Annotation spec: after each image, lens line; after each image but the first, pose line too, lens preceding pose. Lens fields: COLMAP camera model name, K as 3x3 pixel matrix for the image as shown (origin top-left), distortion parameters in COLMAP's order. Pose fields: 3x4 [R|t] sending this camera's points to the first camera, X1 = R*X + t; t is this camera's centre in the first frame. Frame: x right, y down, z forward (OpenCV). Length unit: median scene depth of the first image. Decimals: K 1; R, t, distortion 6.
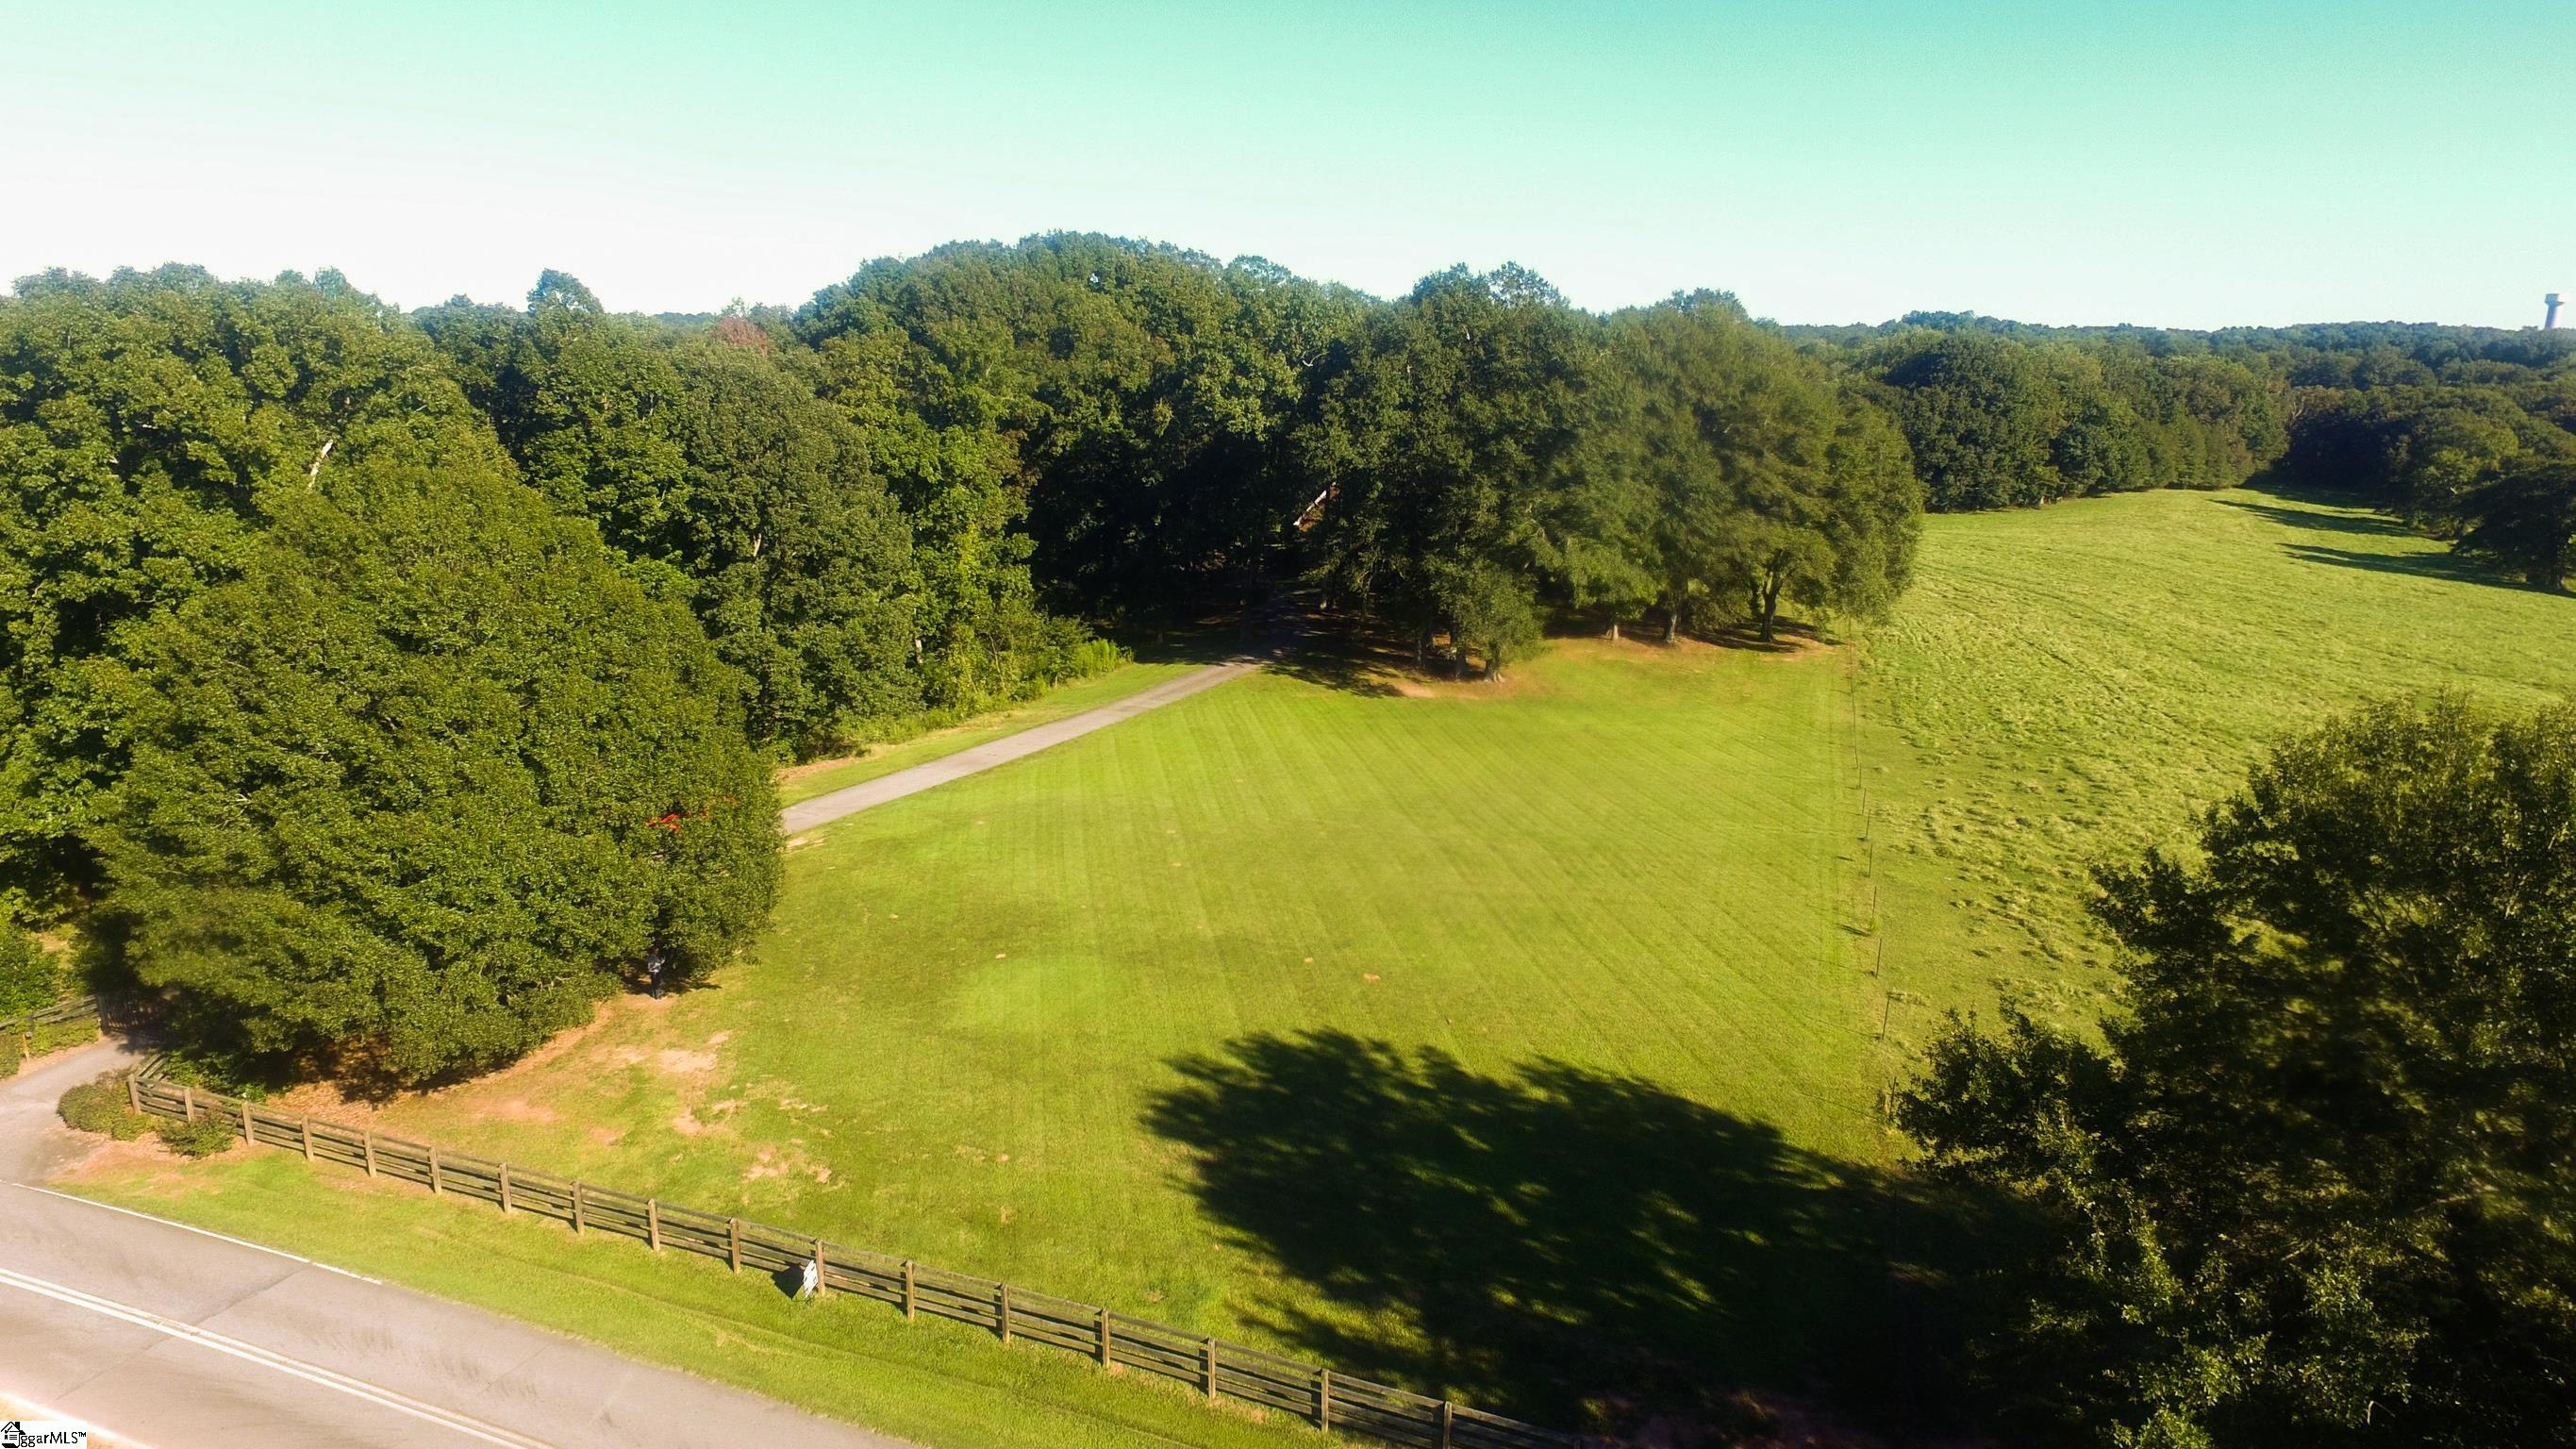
lens RADIAL K [[1460.4, 0, 1274.7], [0, 1460.4, 721.7], [0, 0, 1]] dist [-0.000568, -0.015645]
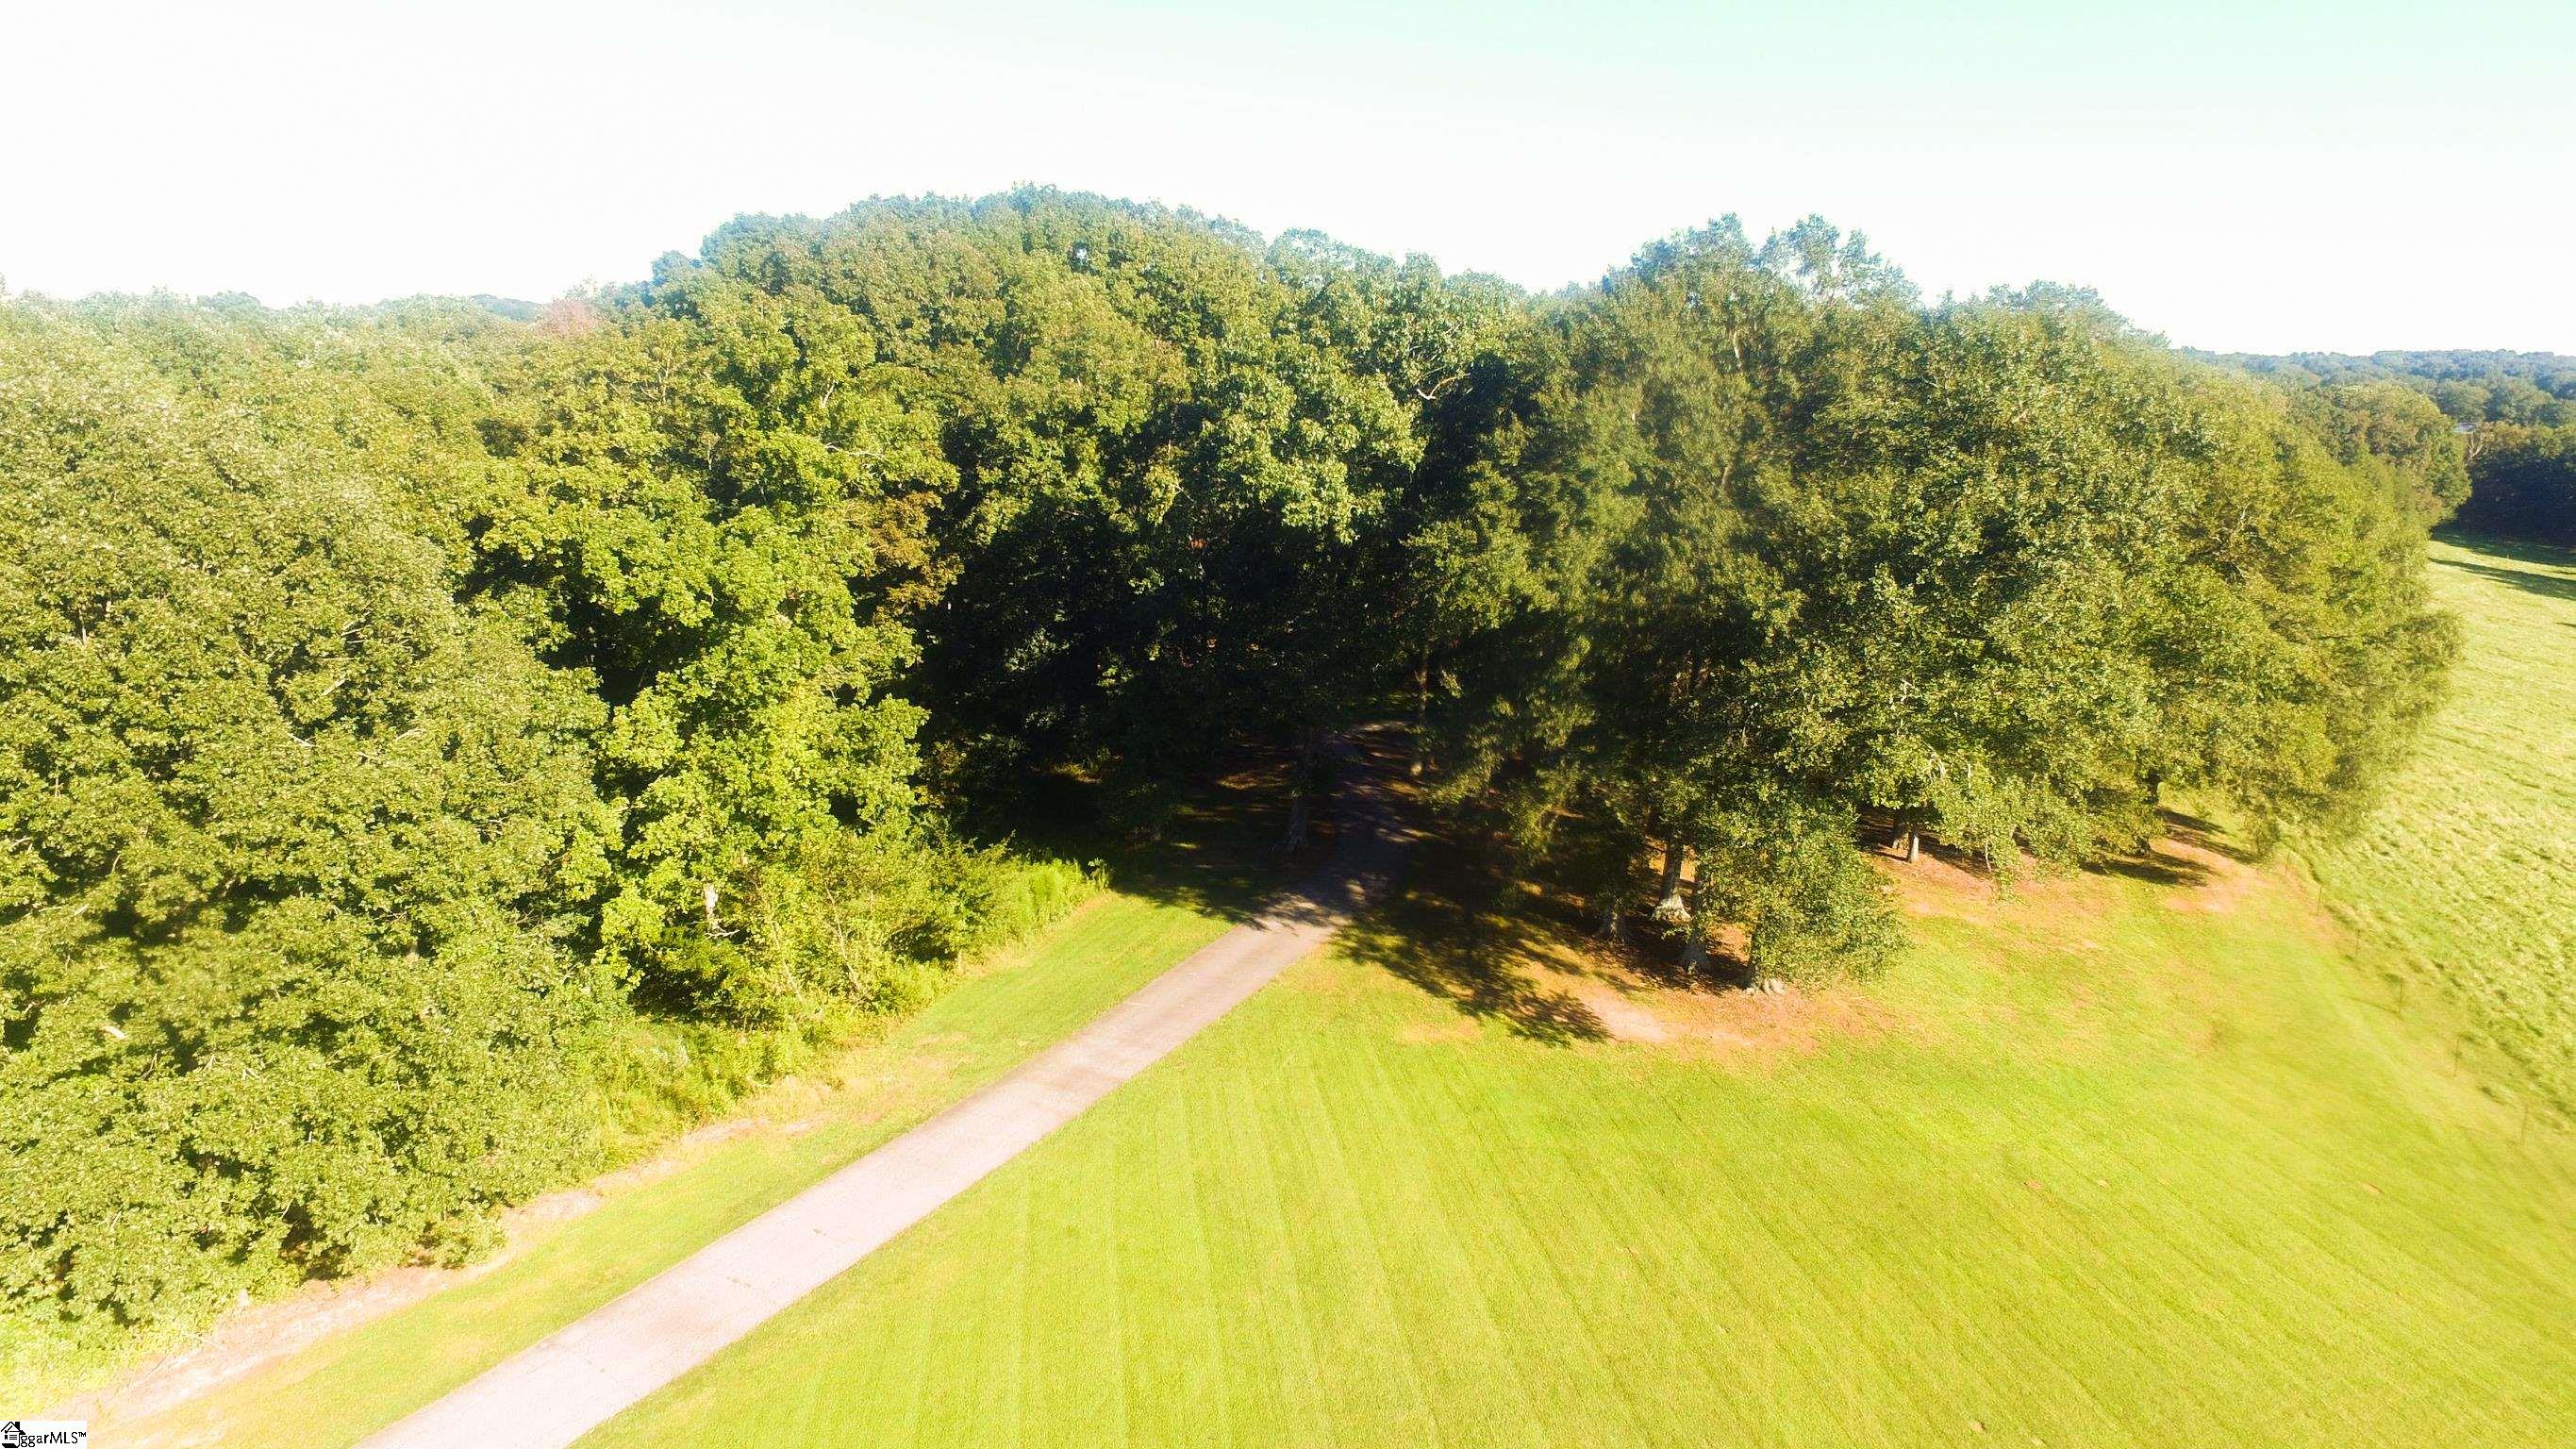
lens RADIAL K [[1460.4, 0, 1274.7], [0, 1460.4, 721.7], [0, 0, 1]] dist [-0.000568, -0.015645]
pose [[0.999647, 0.022448, -0.014194, -0.025182], [-0.022496, 0.999742, -0.003233, -0.121017], [0.014118, 0.003551, 0.999894, 0.456439]]
